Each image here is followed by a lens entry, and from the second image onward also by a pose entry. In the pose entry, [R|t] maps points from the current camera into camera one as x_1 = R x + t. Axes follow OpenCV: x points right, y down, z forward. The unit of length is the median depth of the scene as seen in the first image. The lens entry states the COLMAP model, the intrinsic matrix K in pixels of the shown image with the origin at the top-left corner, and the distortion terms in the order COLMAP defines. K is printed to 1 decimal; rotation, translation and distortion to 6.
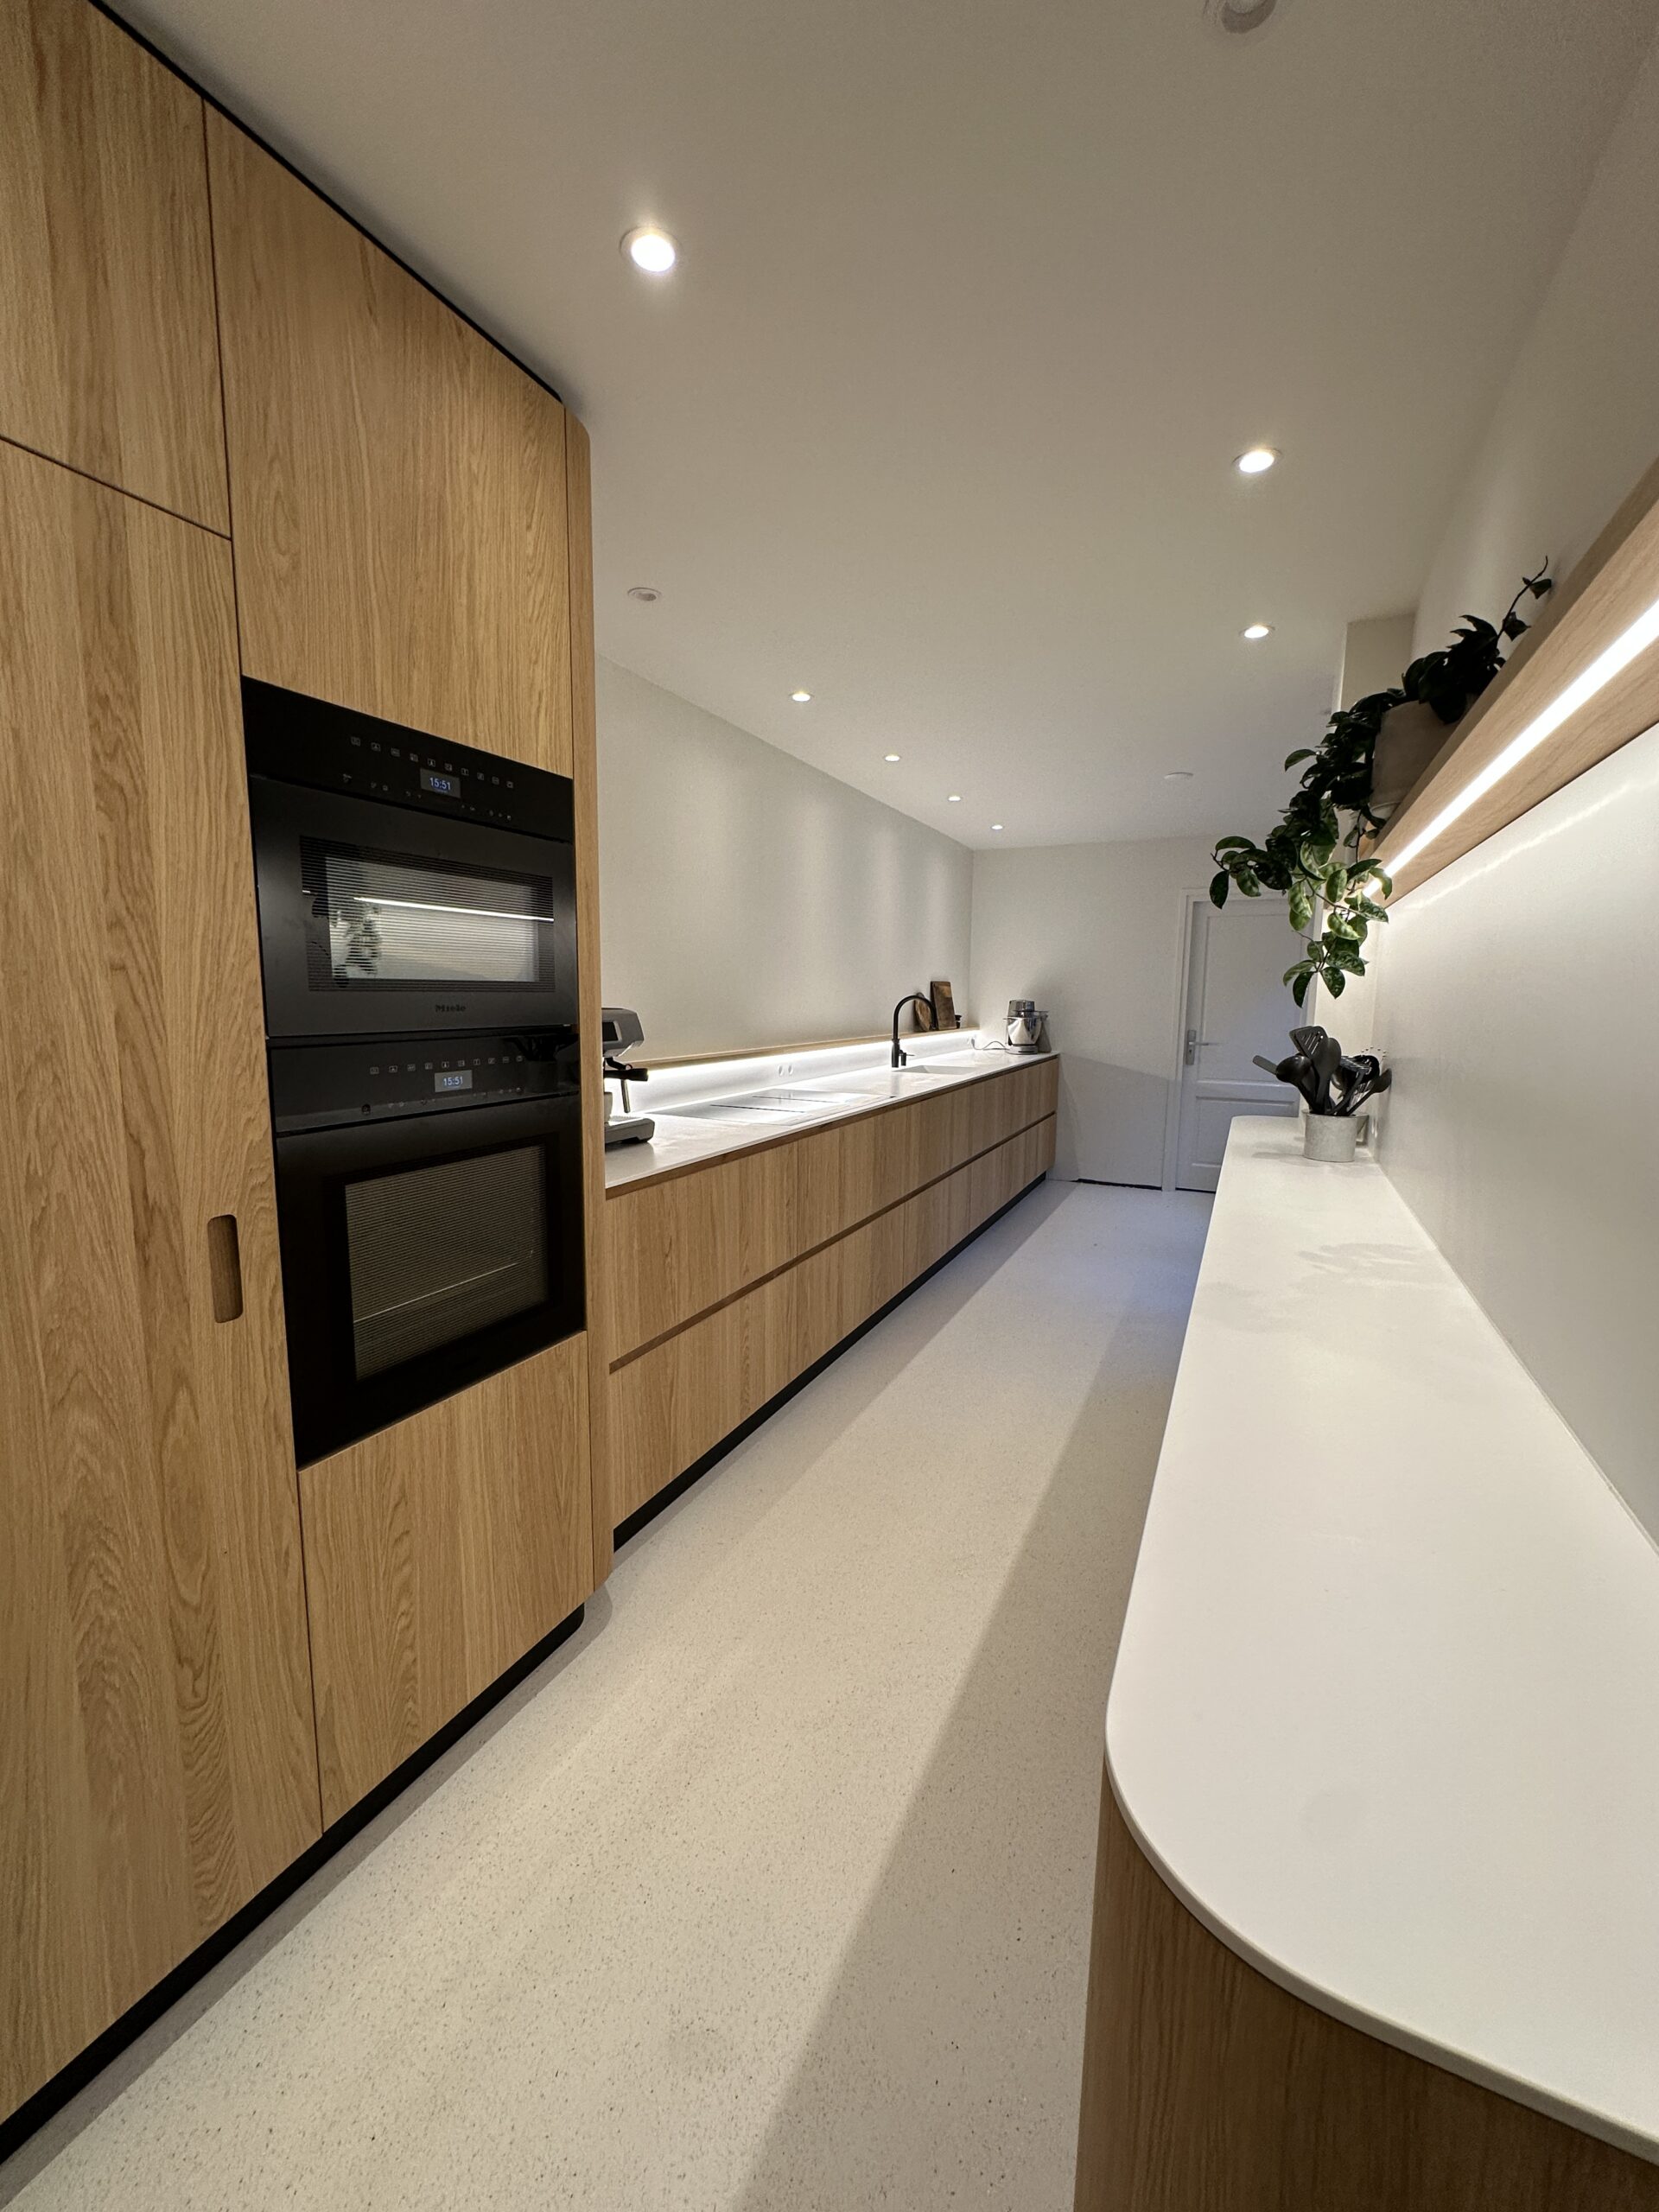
lens RADIAL K [[882.7, 0, 830.6], [0, 882.7, 1105.1], [0, 0, 1]] dist [-0.000482, 0.000546]
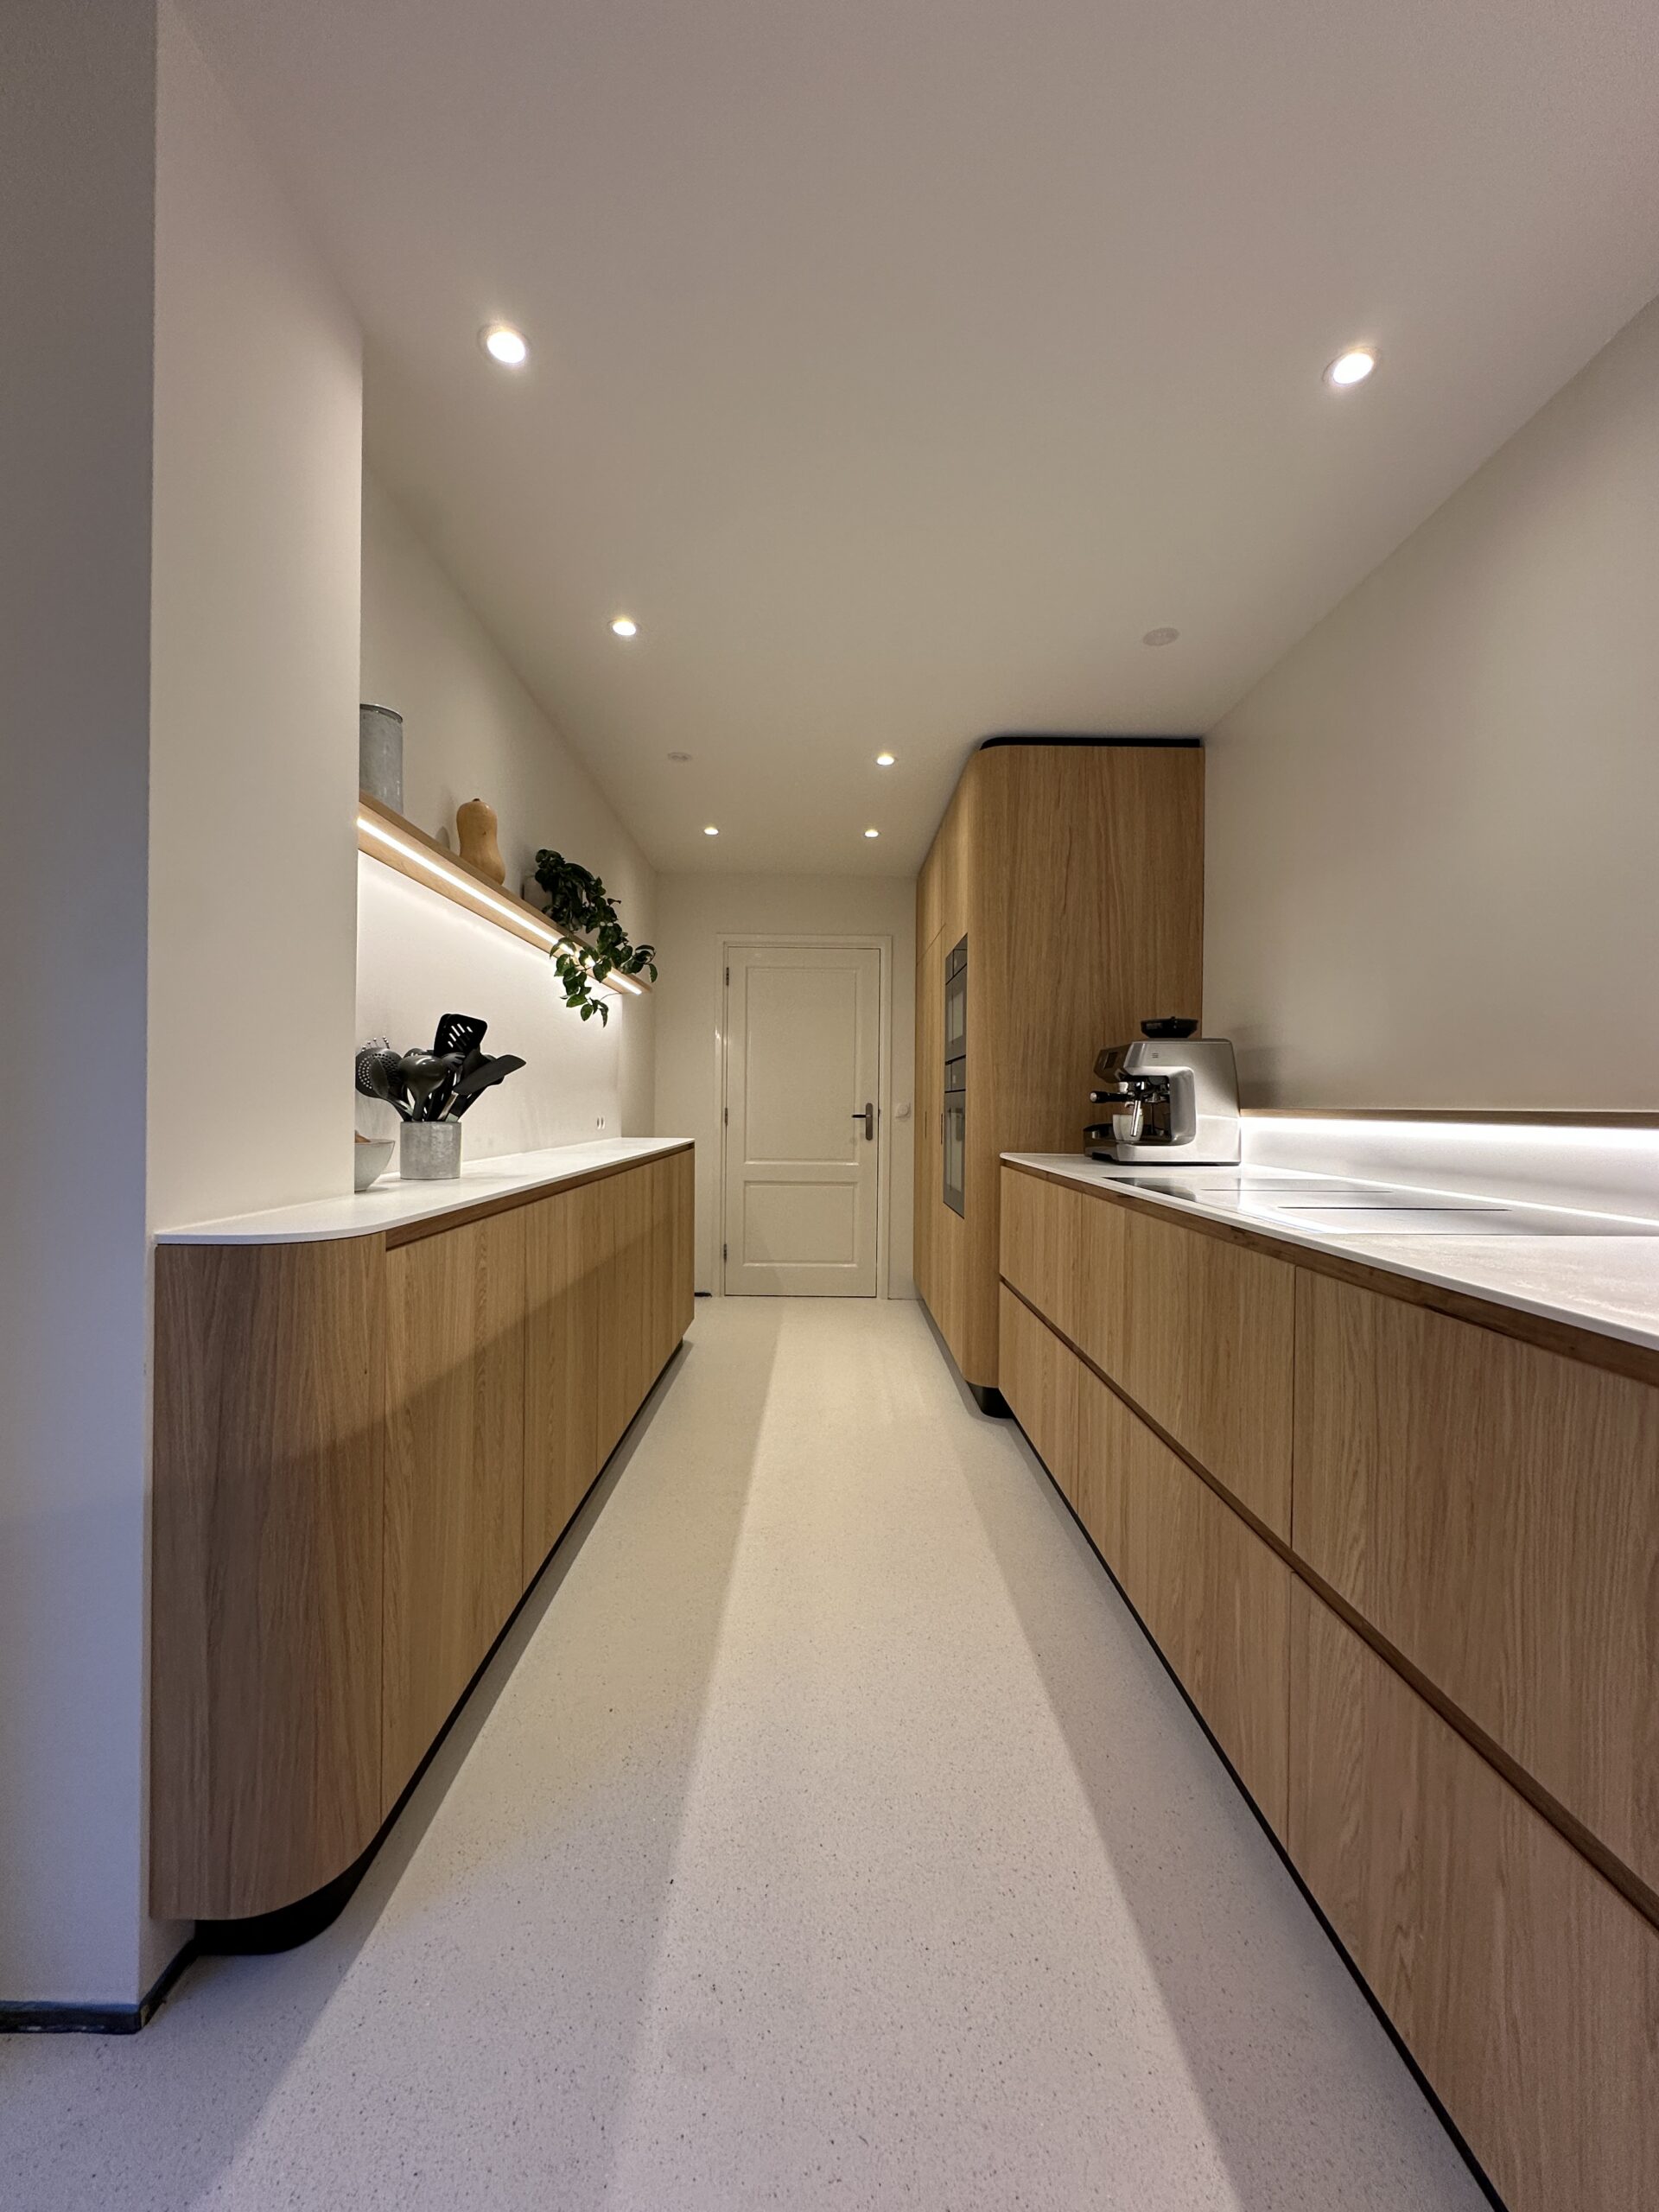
lens RADIAL K [[882.7, 0, 830.6], [0, 882.7, 1105.1], [0, 0, 1]] dist [-0.000482, 0.000546]
pose [[-0.897845, -0.024006, -0.439657, 0.984965], [-0.079953, 0.990802, 0.109176, -0.201434], [0.432993, 0.133175, -0.891505, 3.116665]]
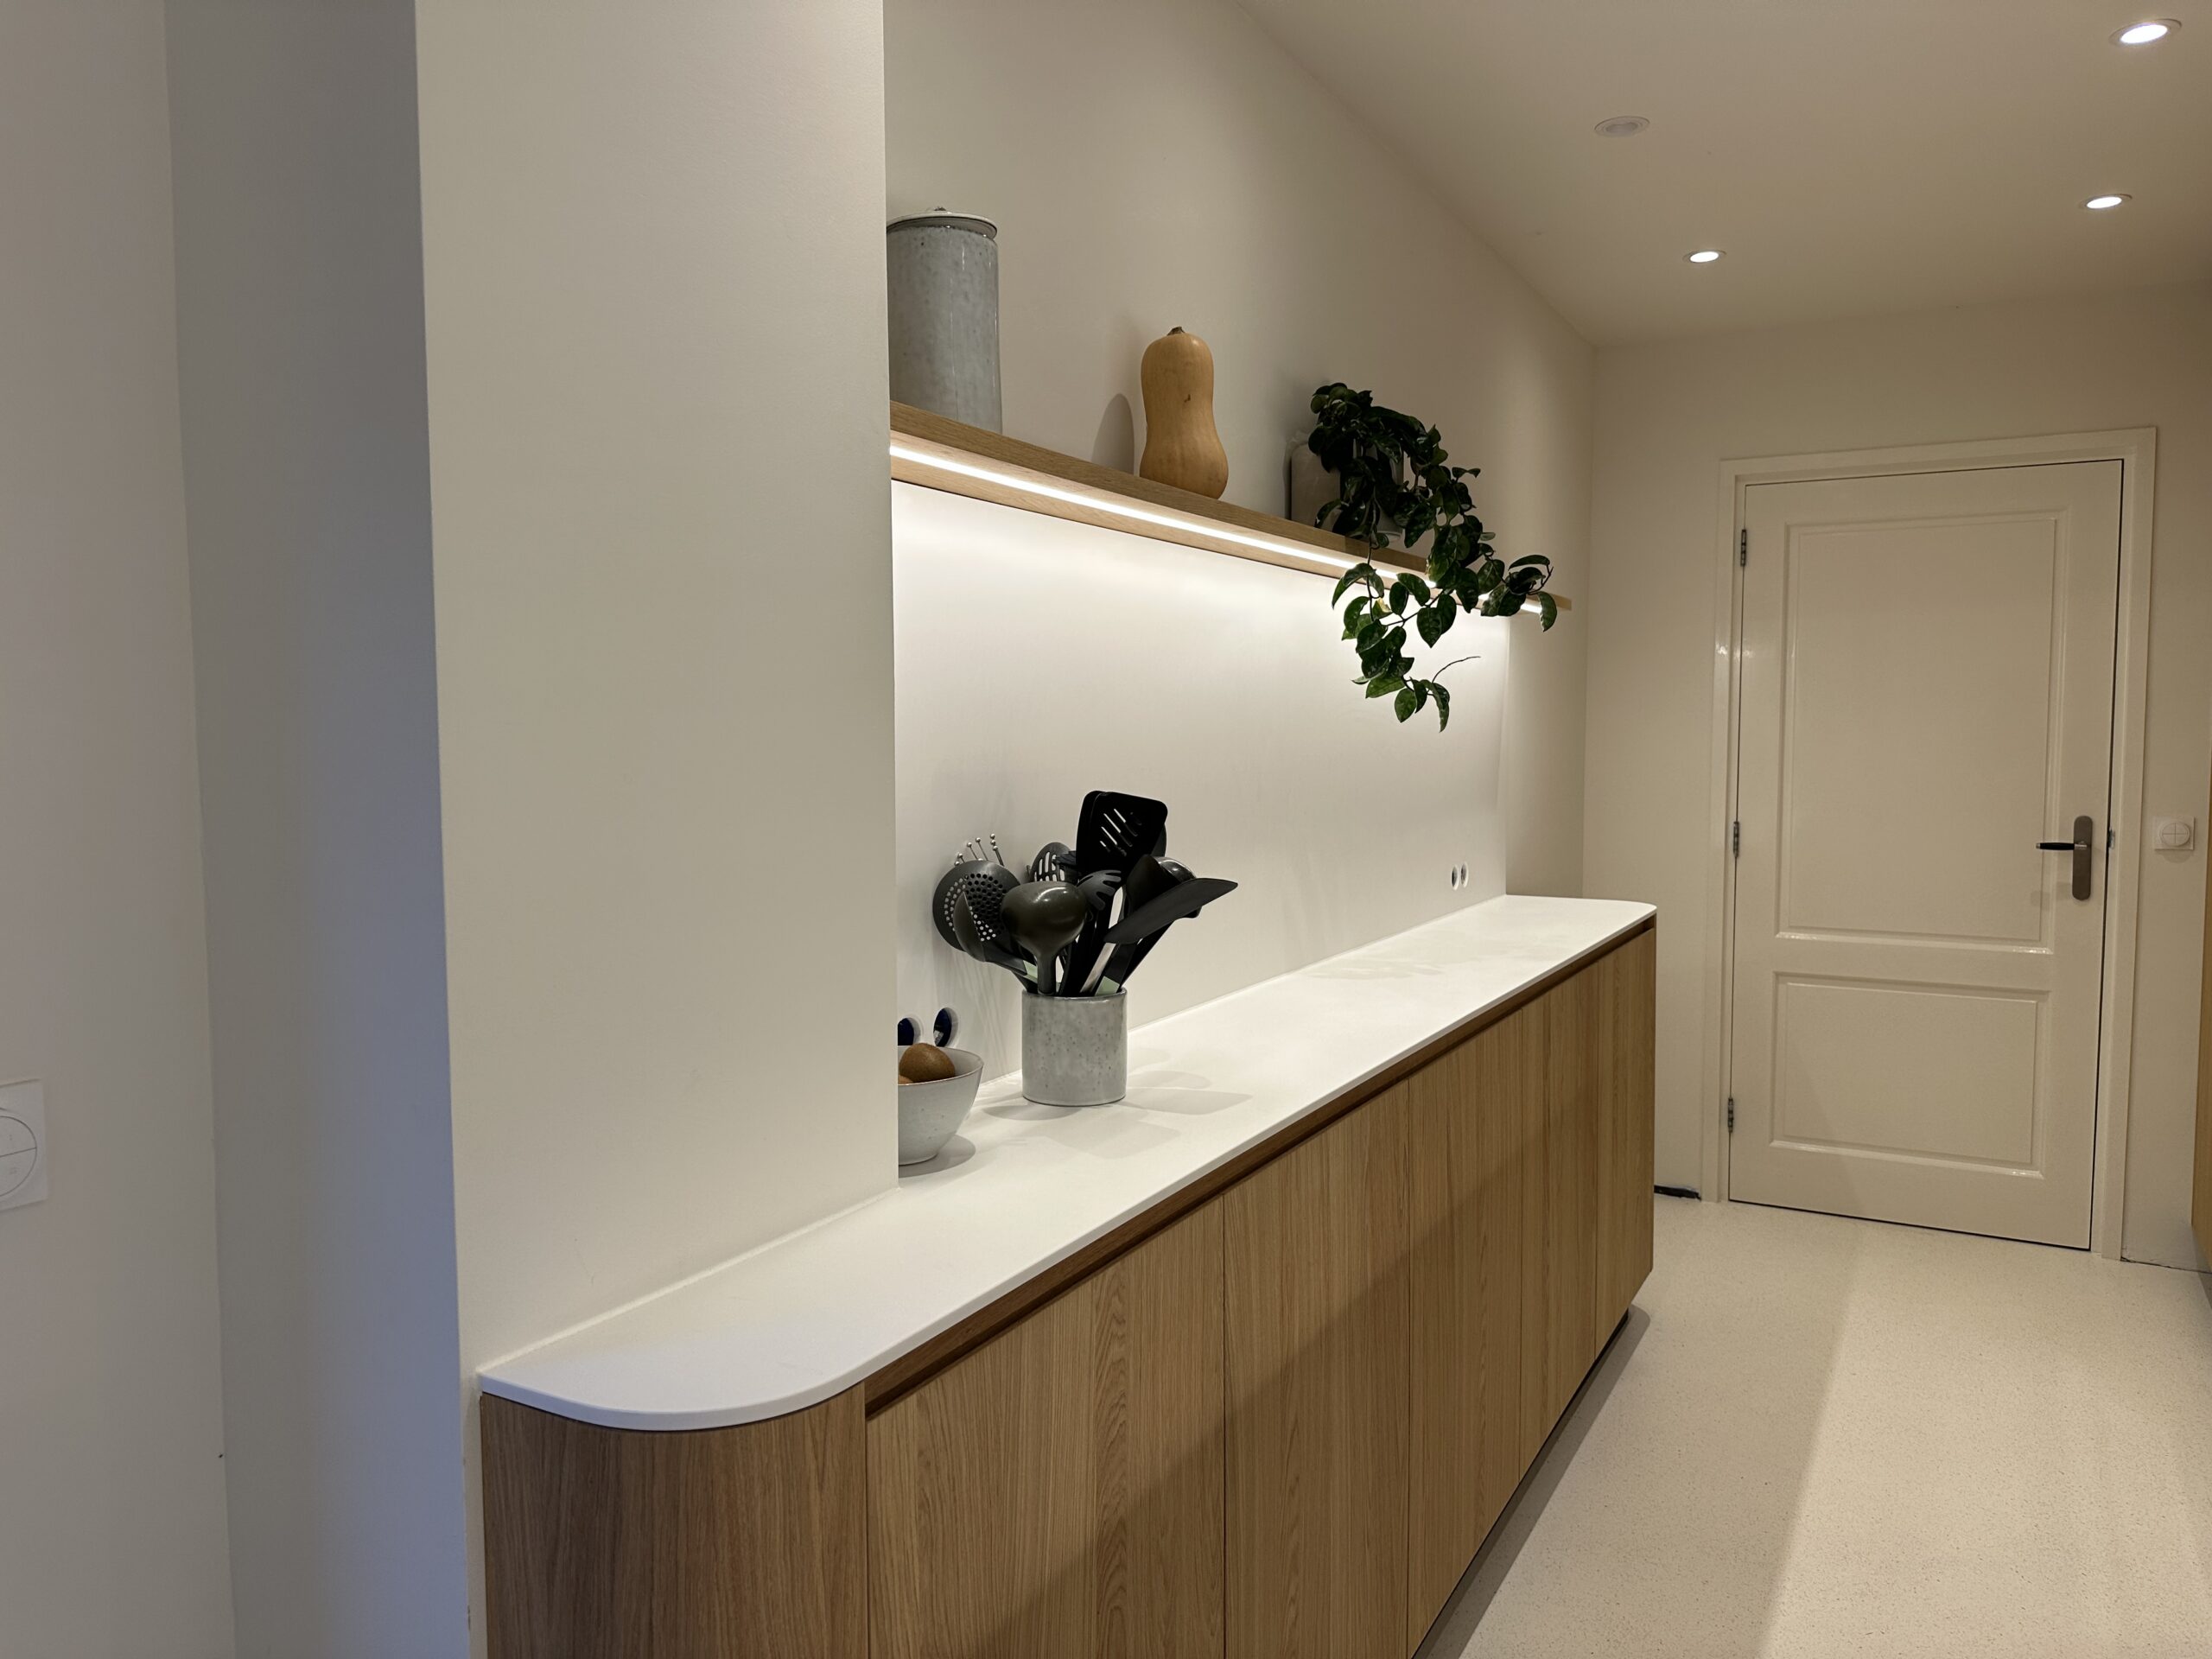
lens RADIAL K [[1557.9, 0, 1106.0], [0, 1557.9, 829.5], [0, 0, 1]] dist [0.045991, -0.069387]
pose [[-0.997895, -0.014894, 0.063124, 0.835938], [-0.002241, 0.980610, 0.195955, -0.354844], [-0.064819, 0.195401, -0.978579, 2.851401]]
